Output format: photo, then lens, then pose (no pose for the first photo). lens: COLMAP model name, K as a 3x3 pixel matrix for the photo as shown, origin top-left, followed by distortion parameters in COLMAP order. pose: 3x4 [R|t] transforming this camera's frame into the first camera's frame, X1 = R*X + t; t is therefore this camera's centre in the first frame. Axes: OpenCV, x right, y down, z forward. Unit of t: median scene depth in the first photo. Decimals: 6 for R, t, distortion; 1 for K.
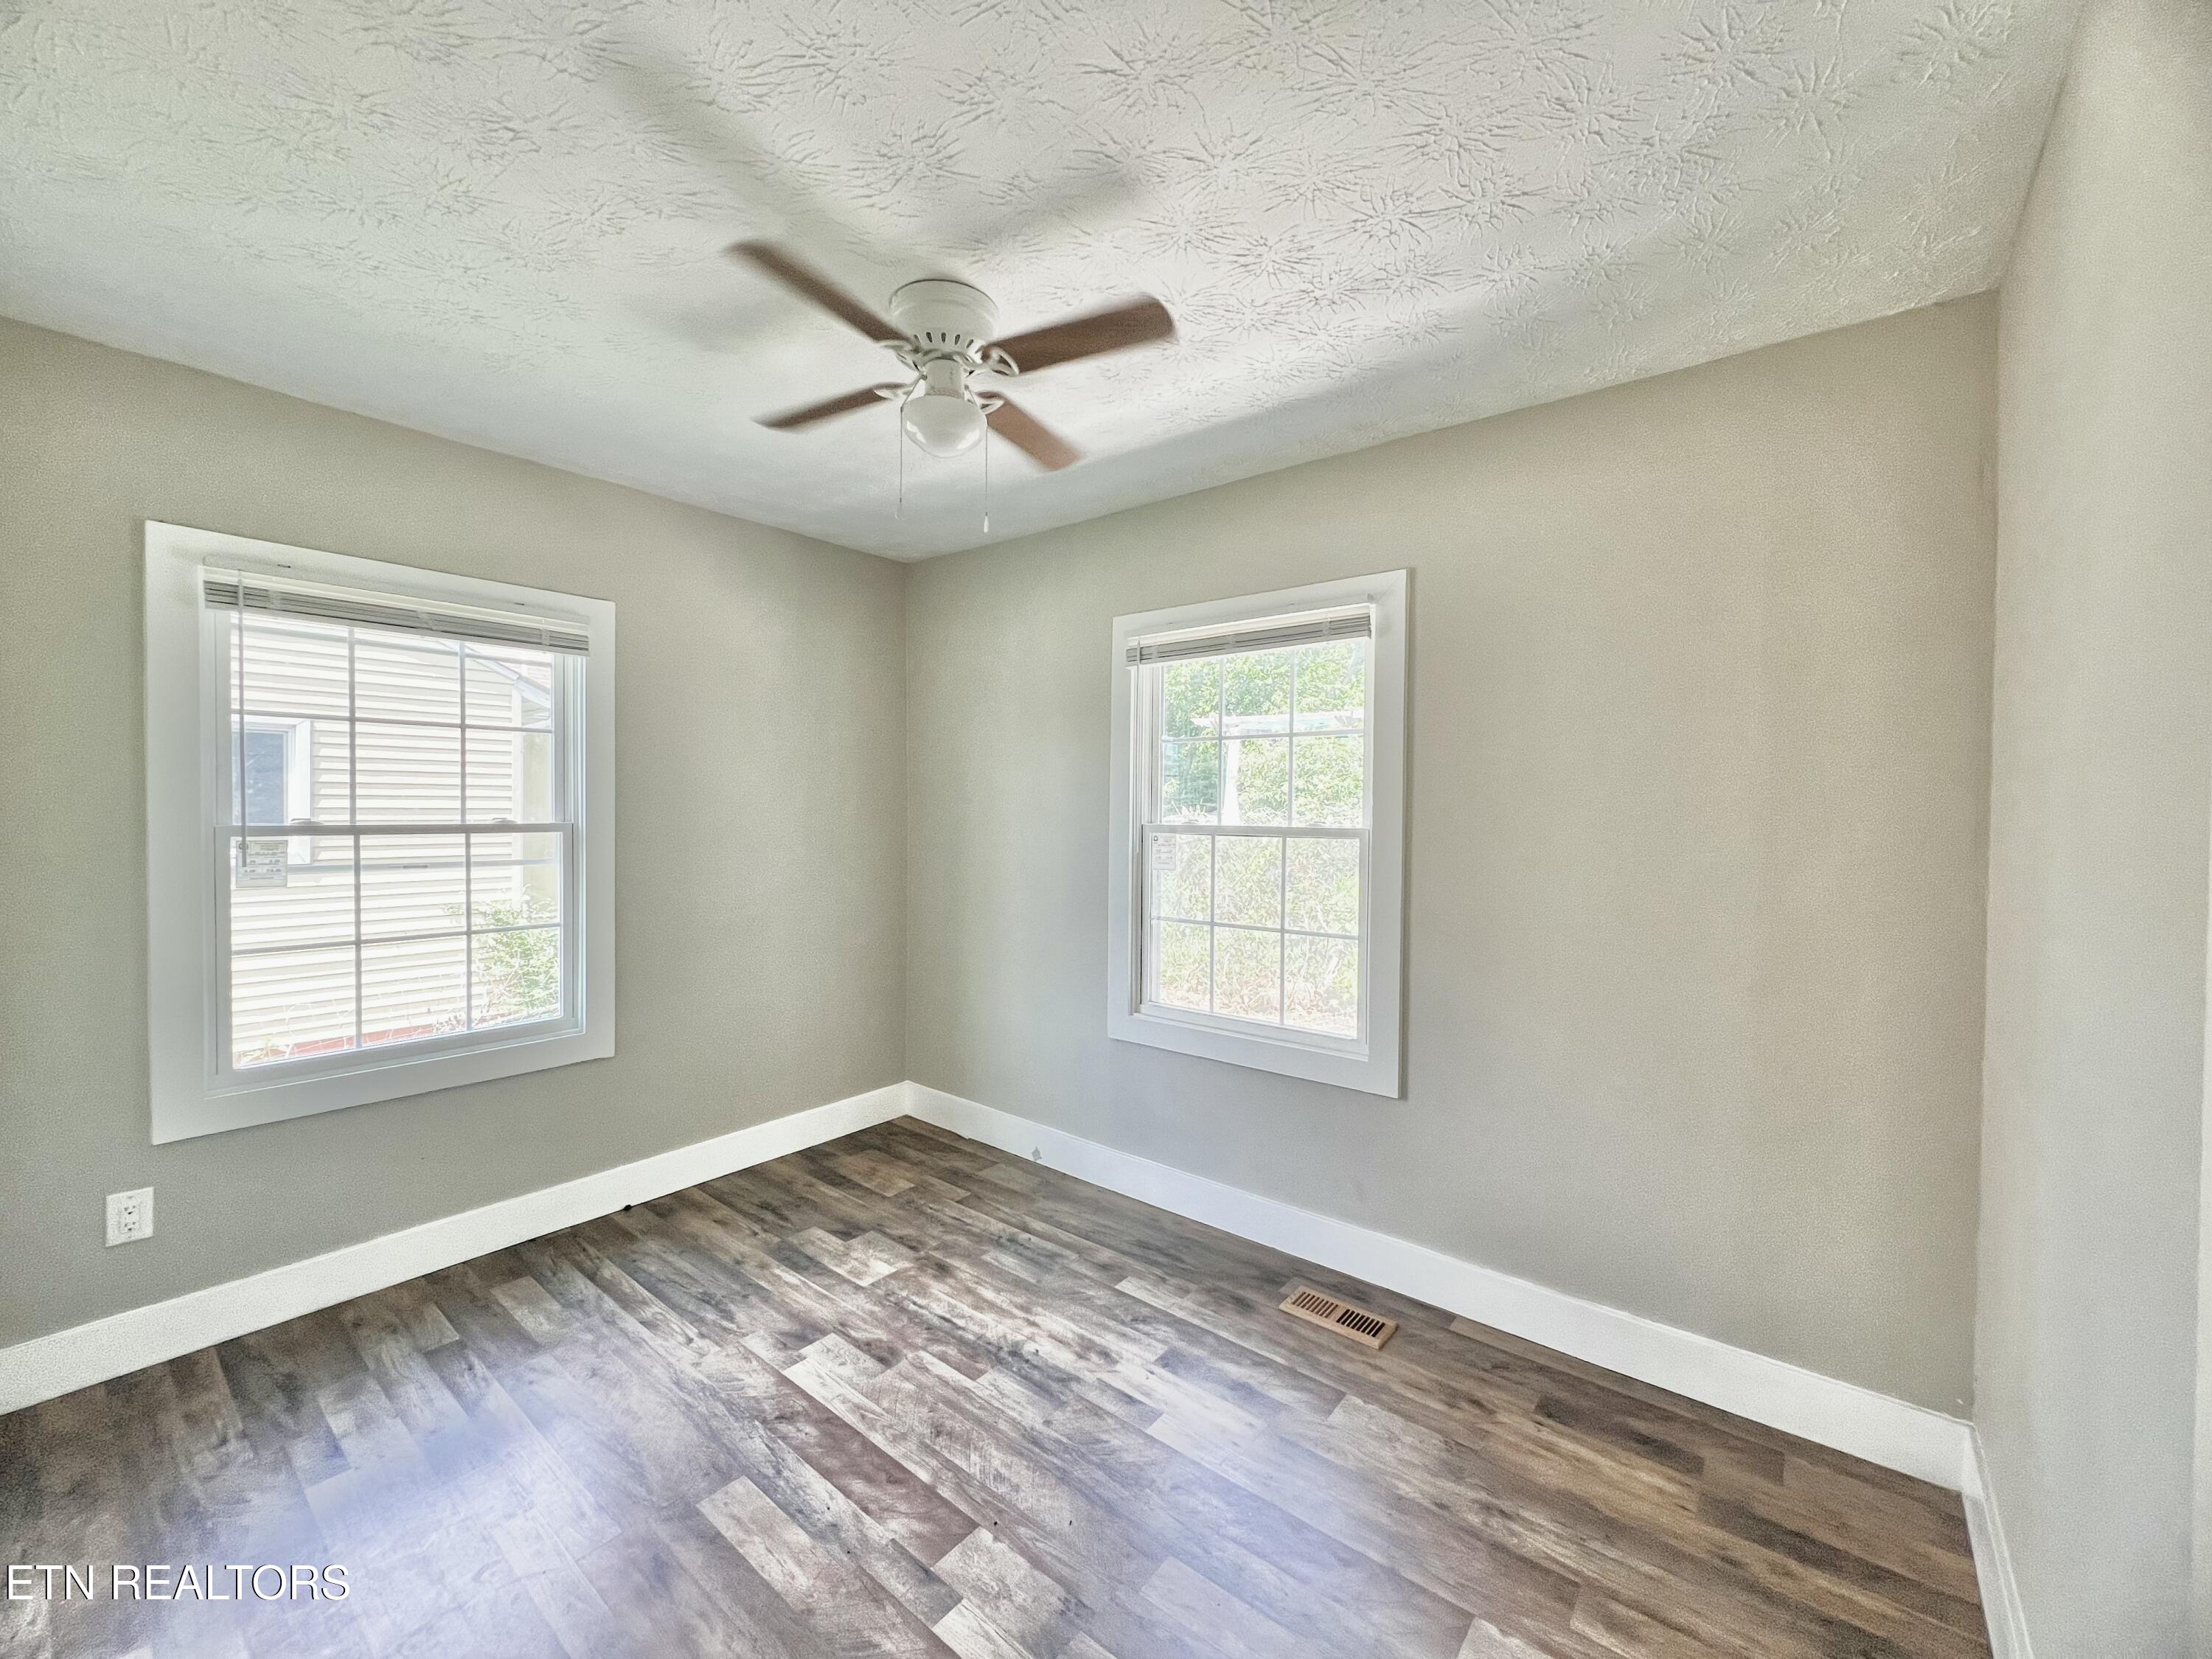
lens RADIAL K [[885.2, 0, 1104.9], [0, 885.2, 826.4], [0, 0, 1]] dist [-0.000850, 0.000171]
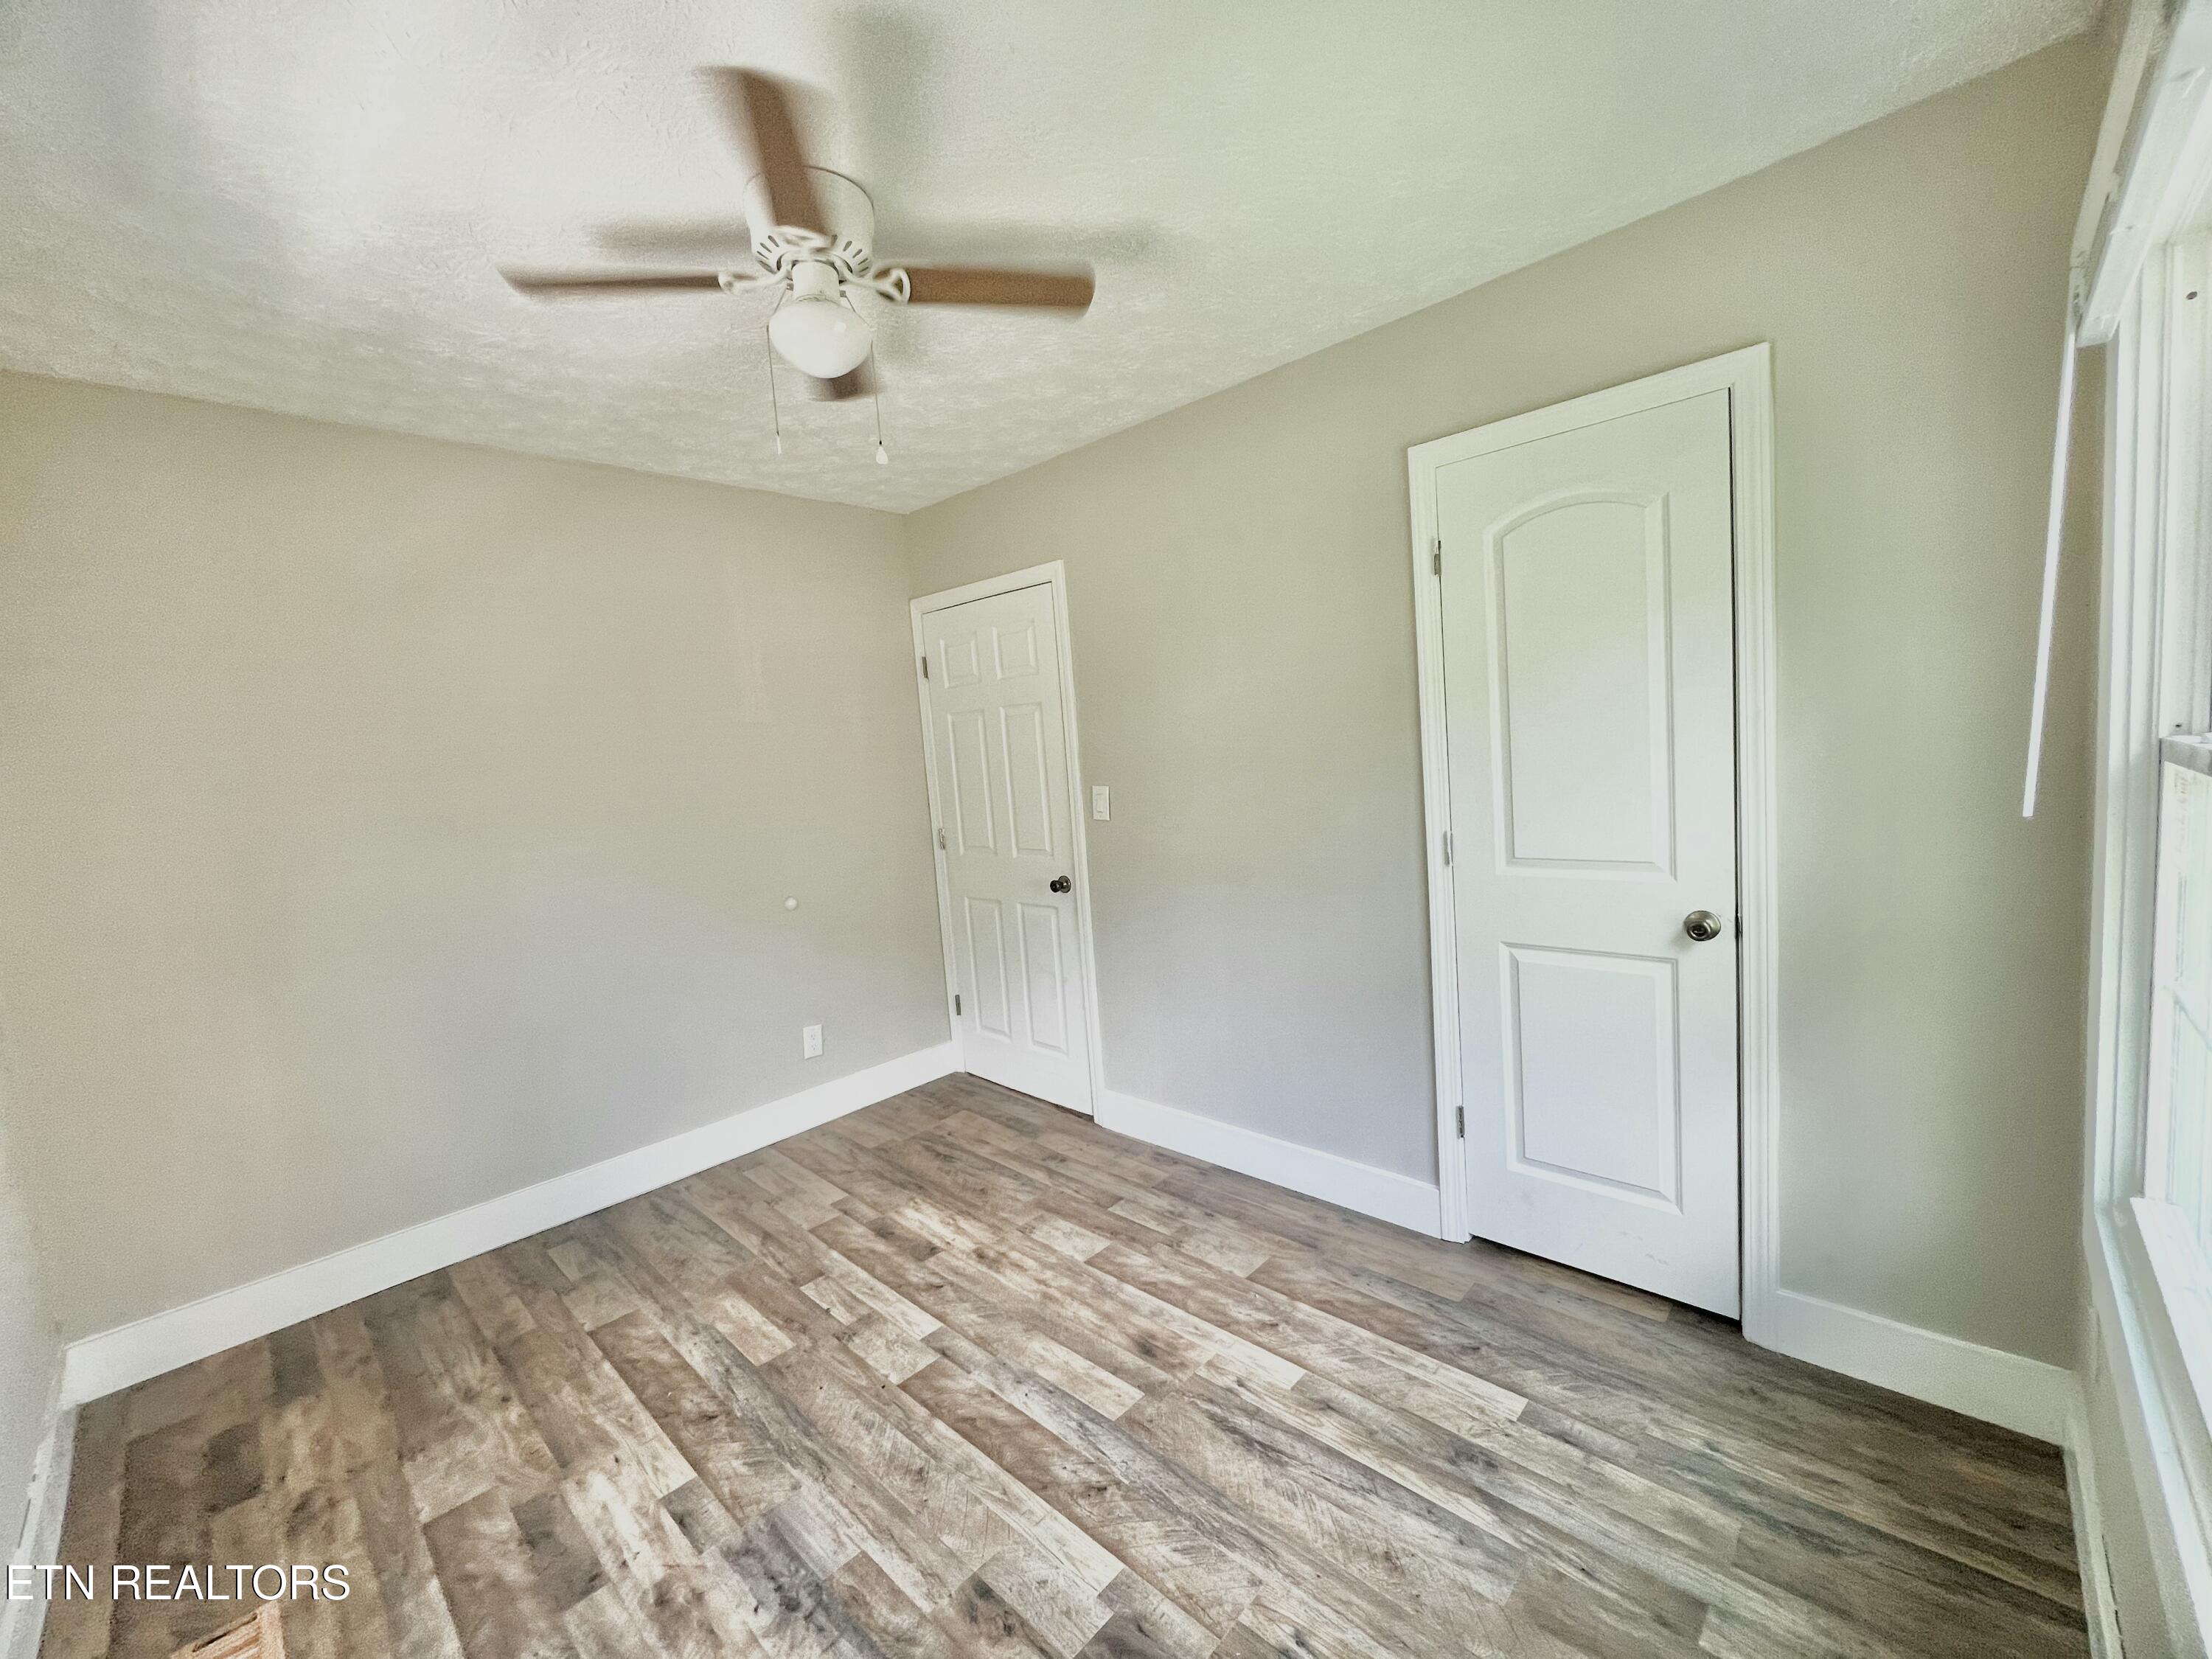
lens RADIAL K [[885.2, 0, 1104.9], [0, 885.2, 826.4], [0, 0, 1]] dist [-0.000850, 0.000171]
pose [[-0.995098, 0.051116, 0.084657, -0.504615], [0.059754, 0.992899, 0.102868, -0.048245], [-0.078798, 0.107422, -0.991086, 1.880353]]
